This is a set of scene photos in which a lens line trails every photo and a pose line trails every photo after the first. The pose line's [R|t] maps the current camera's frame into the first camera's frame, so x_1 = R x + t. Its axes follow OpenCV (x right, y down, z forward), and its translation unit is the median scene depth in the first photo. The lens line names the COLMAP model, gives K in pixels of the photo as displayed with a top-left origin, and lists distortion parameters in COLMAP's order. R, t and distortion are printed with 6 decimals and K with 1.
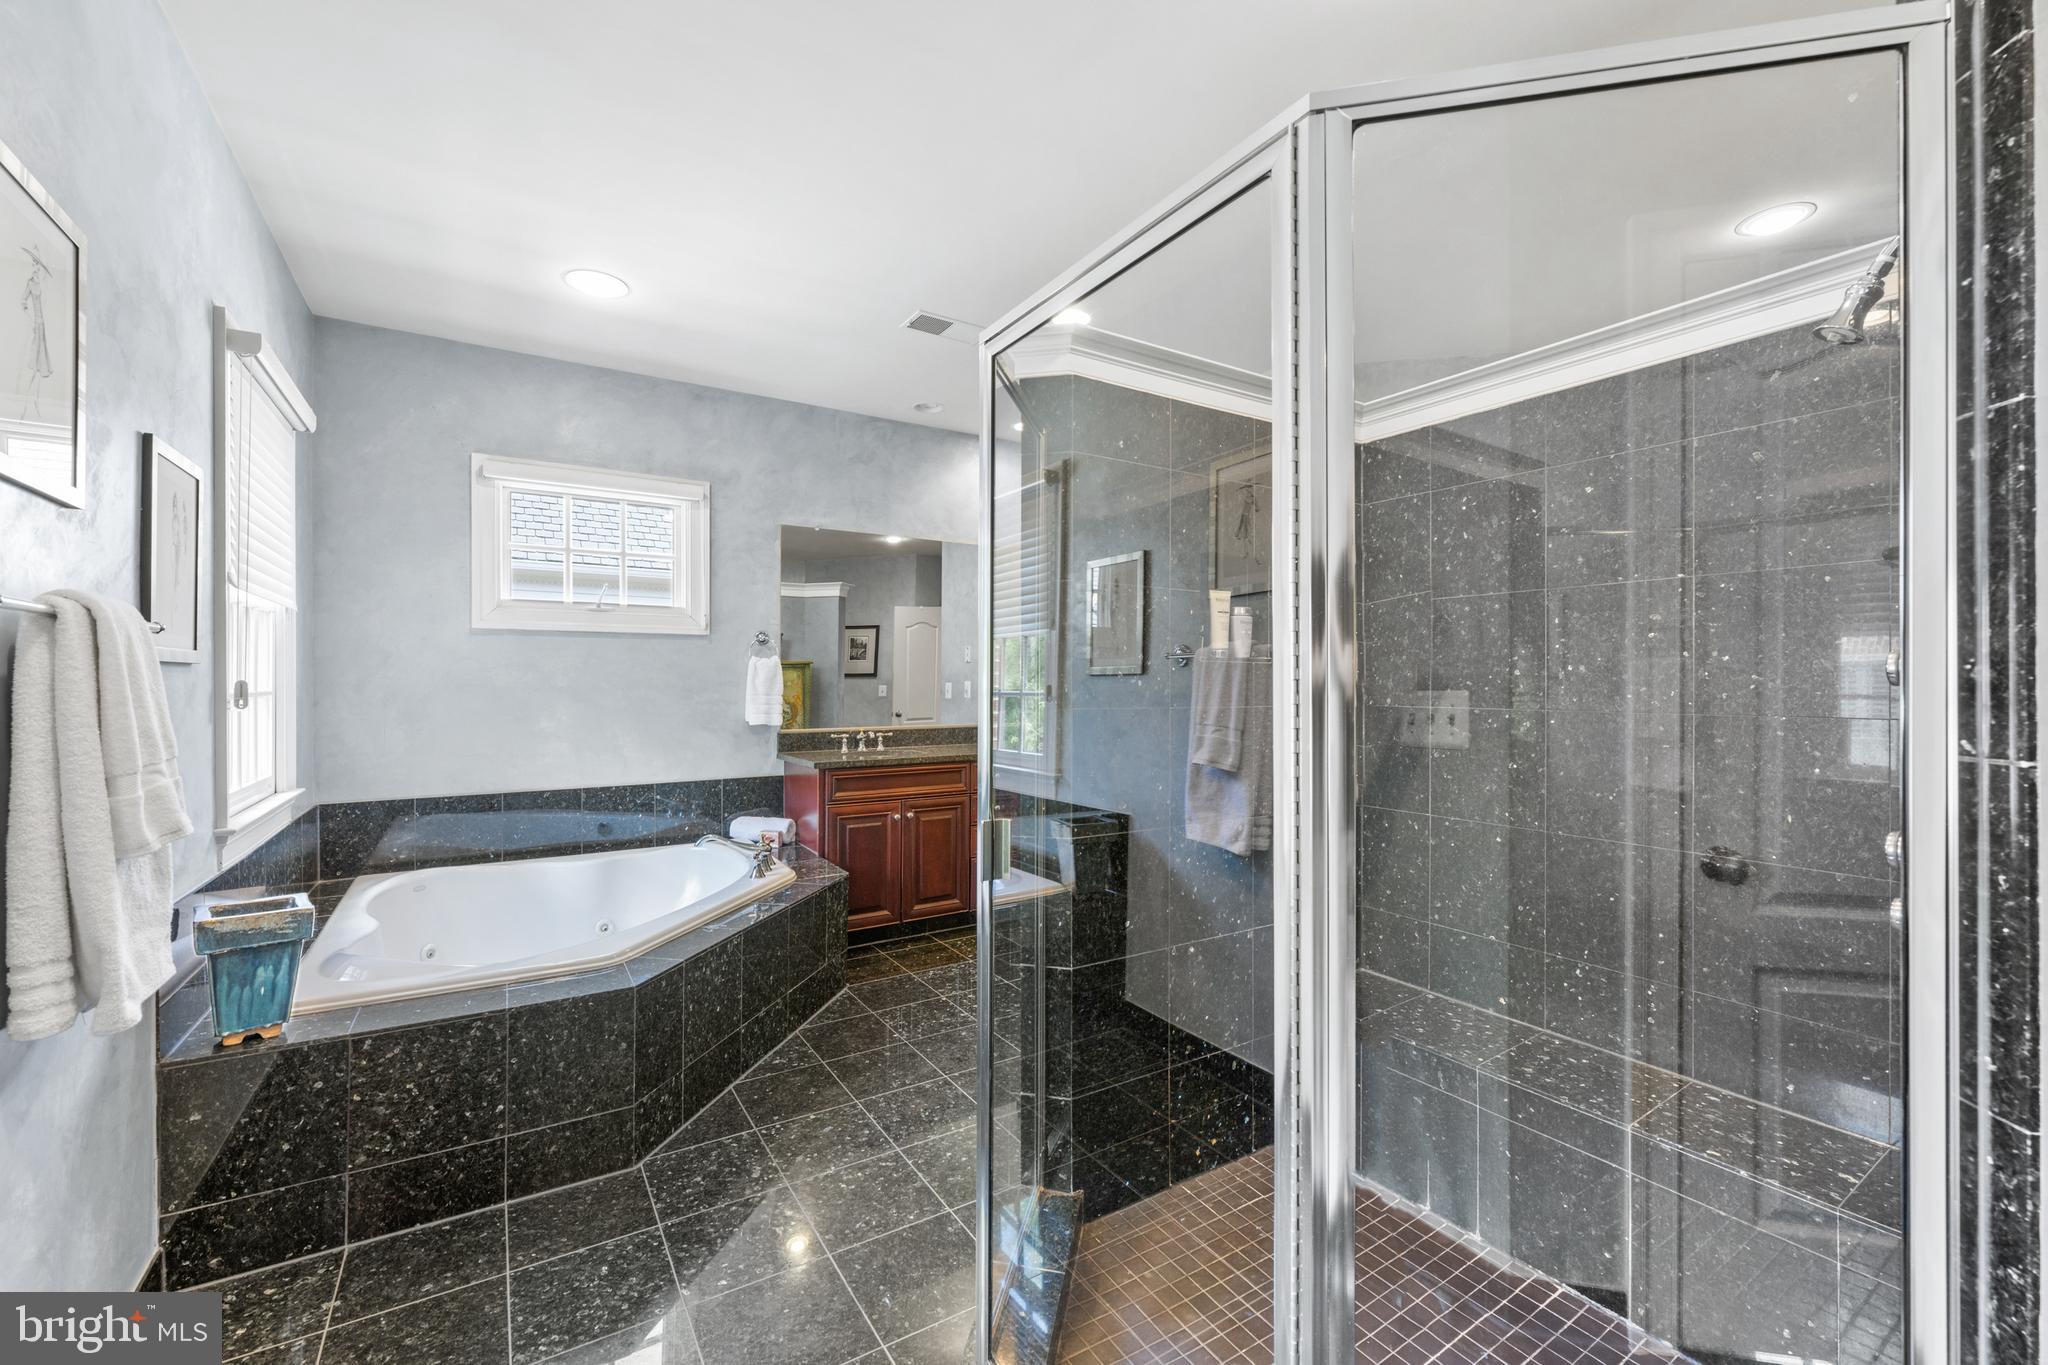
lens RADIAL K [[819.4, 0, 1016.6], [0, 819.4, 684.6], [0, 0, 1]] dist [-0.001472, 0.000059]
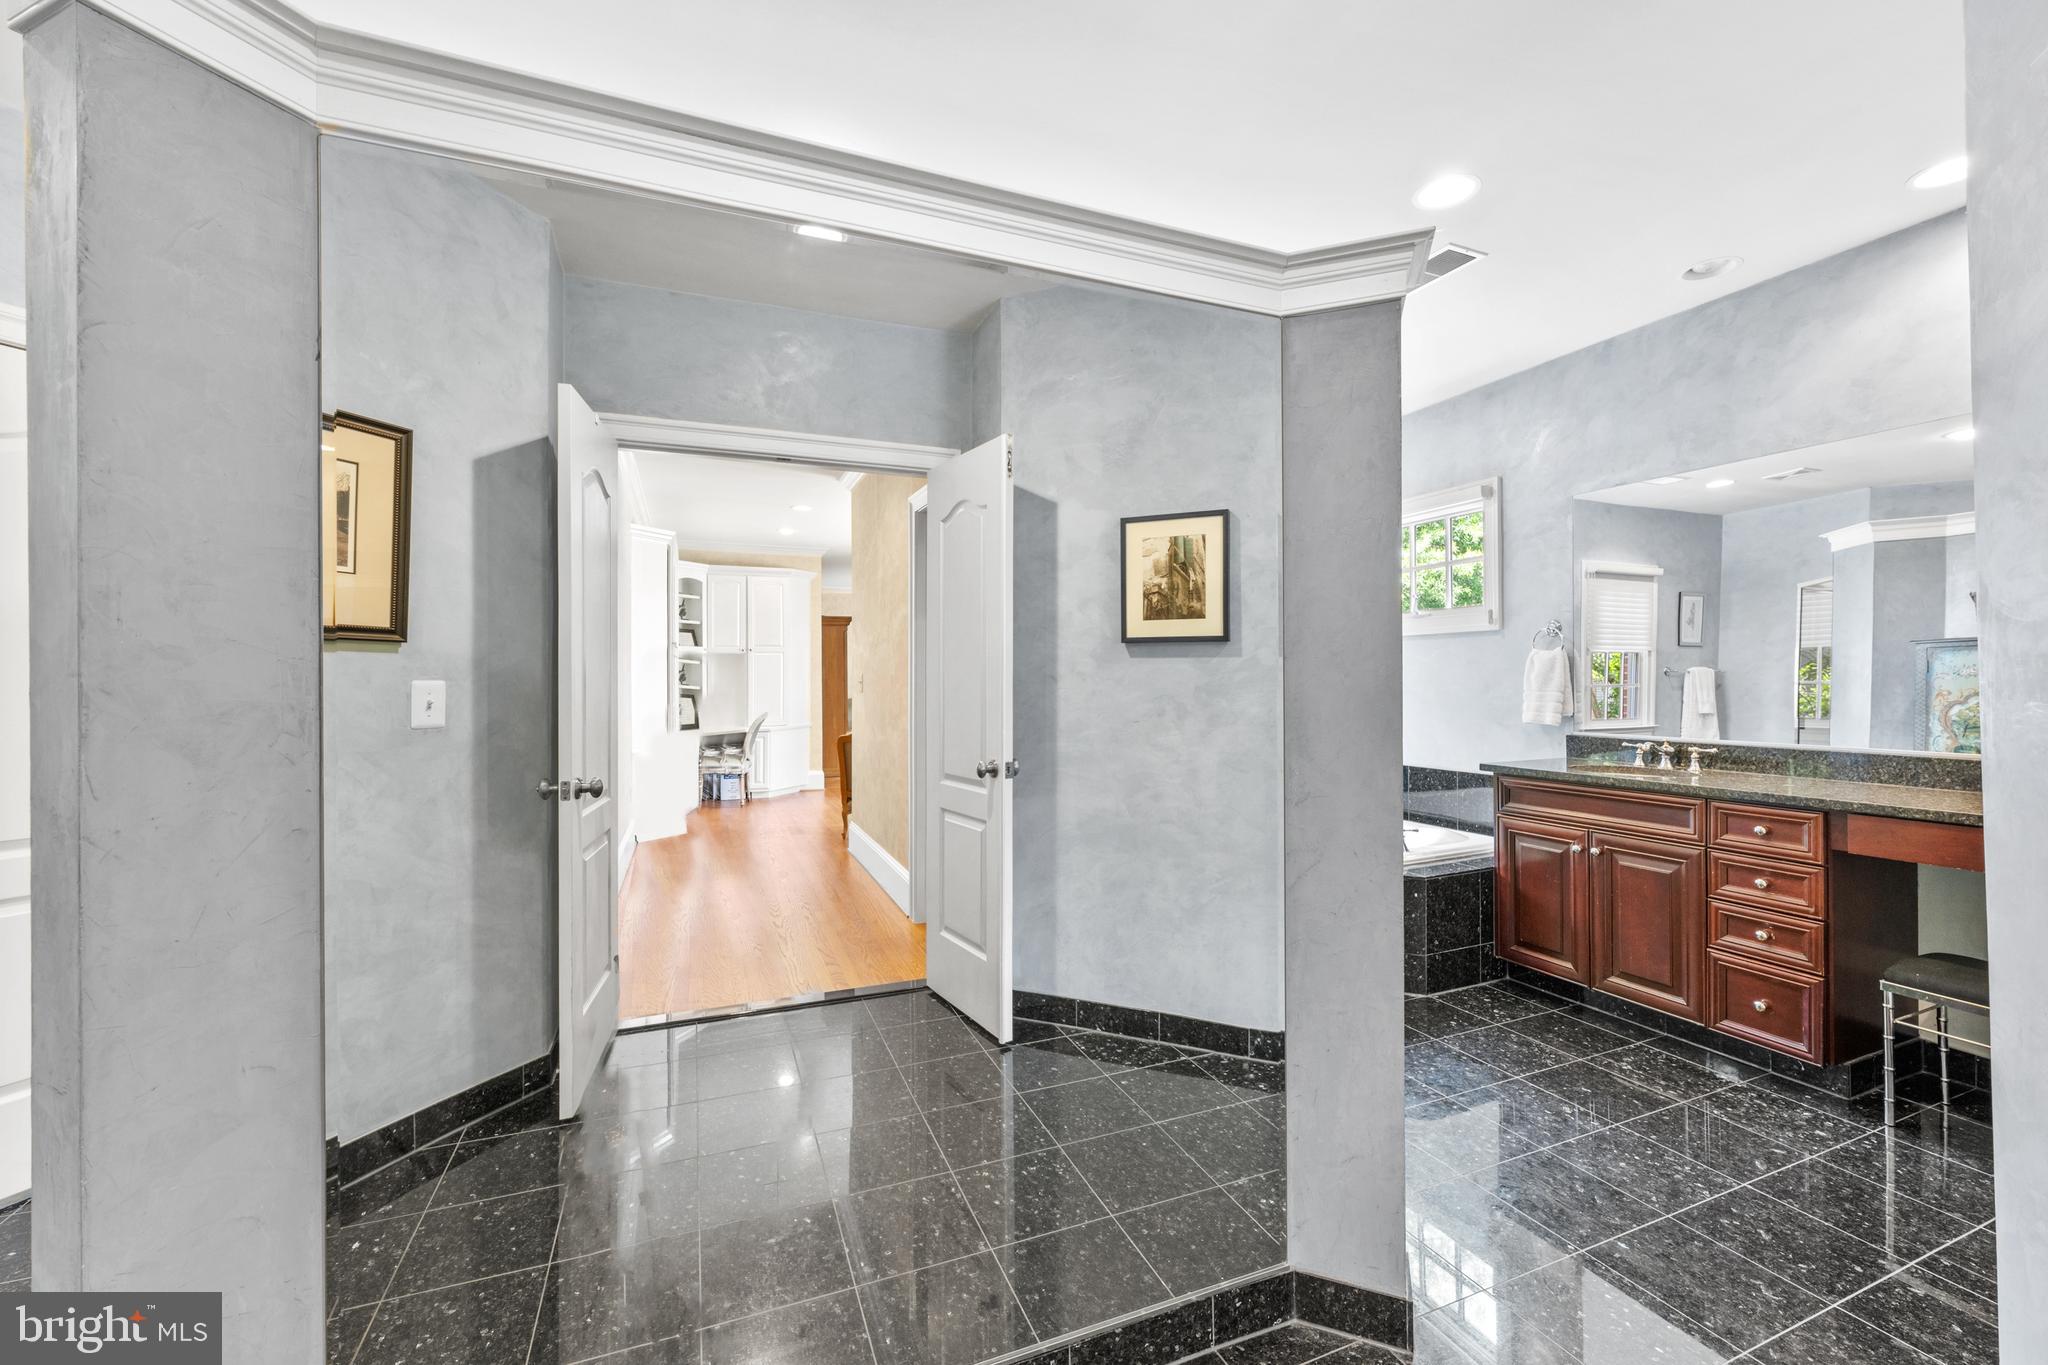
lens RADIAL K [[819.4, 0, 1023.3], [0, 819.4, 683.3], [0, 0, 1]] dist [-0.001472, 0.000059]
pose [[-0.173950, 0.004345, -0.984745, 0.704039], [0.006473, 0.999974, 0.003269, -0.002928], [0.984733, -0.005805, -0.173973, 0.602384]]
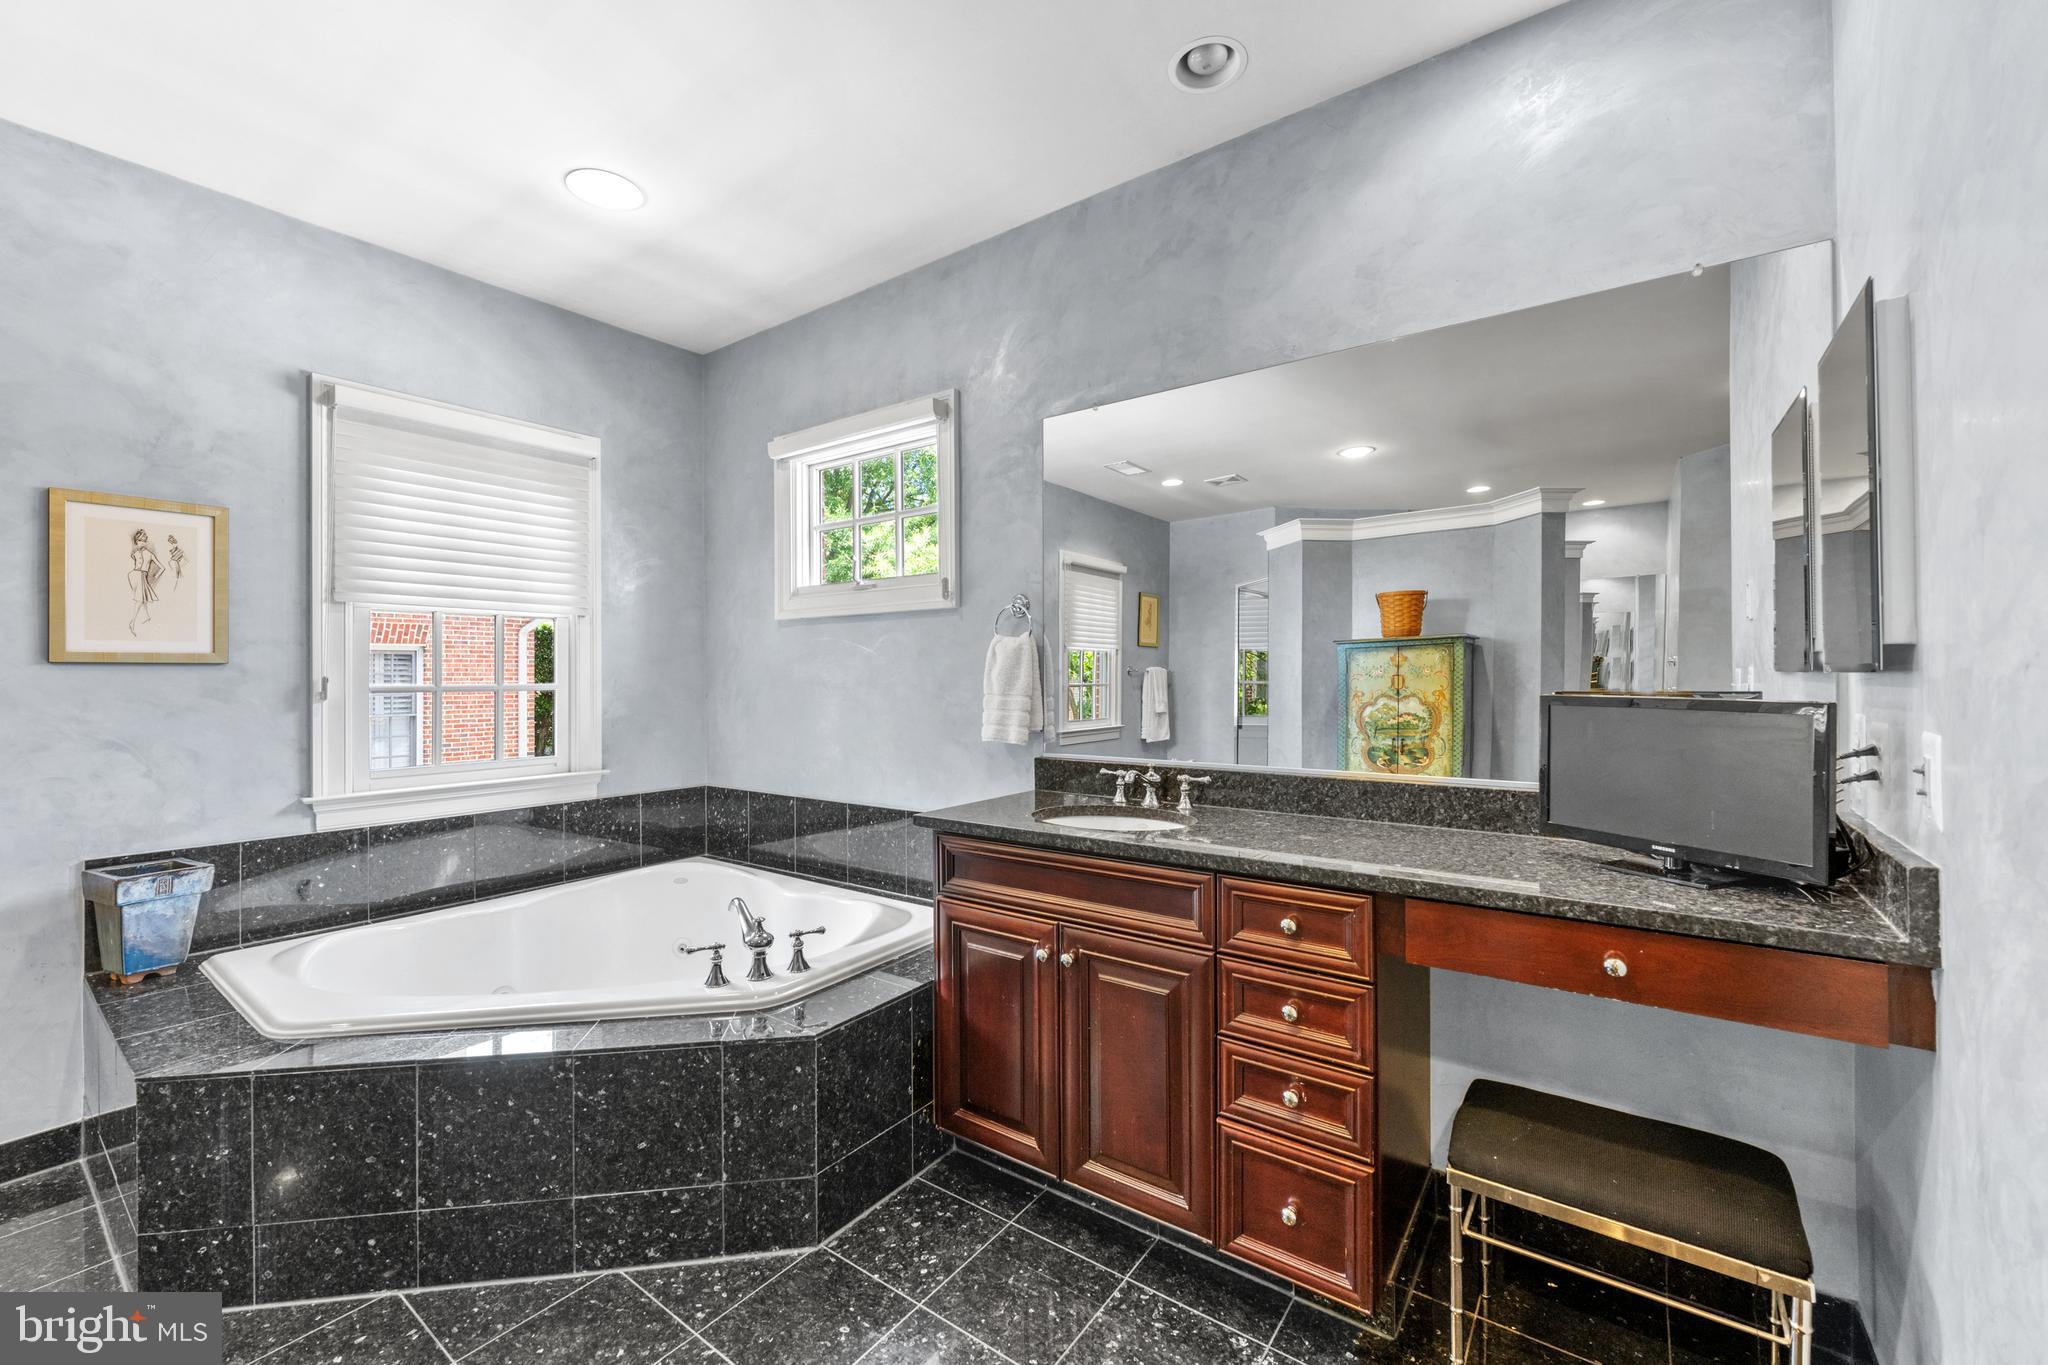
lens RADIAL K [[819.4, 0, 1025.2], [0, 819.4, 673.4], [0, 0, 1]] dist [-0.001472, 0.000059]
pose [[0.368480, -0.005564, -0.929619, 0.292109], [0.002648, 0.999984, -0.004935, -0.001099], [0.929632, -0.000643, 0.368489, 0.796862]]
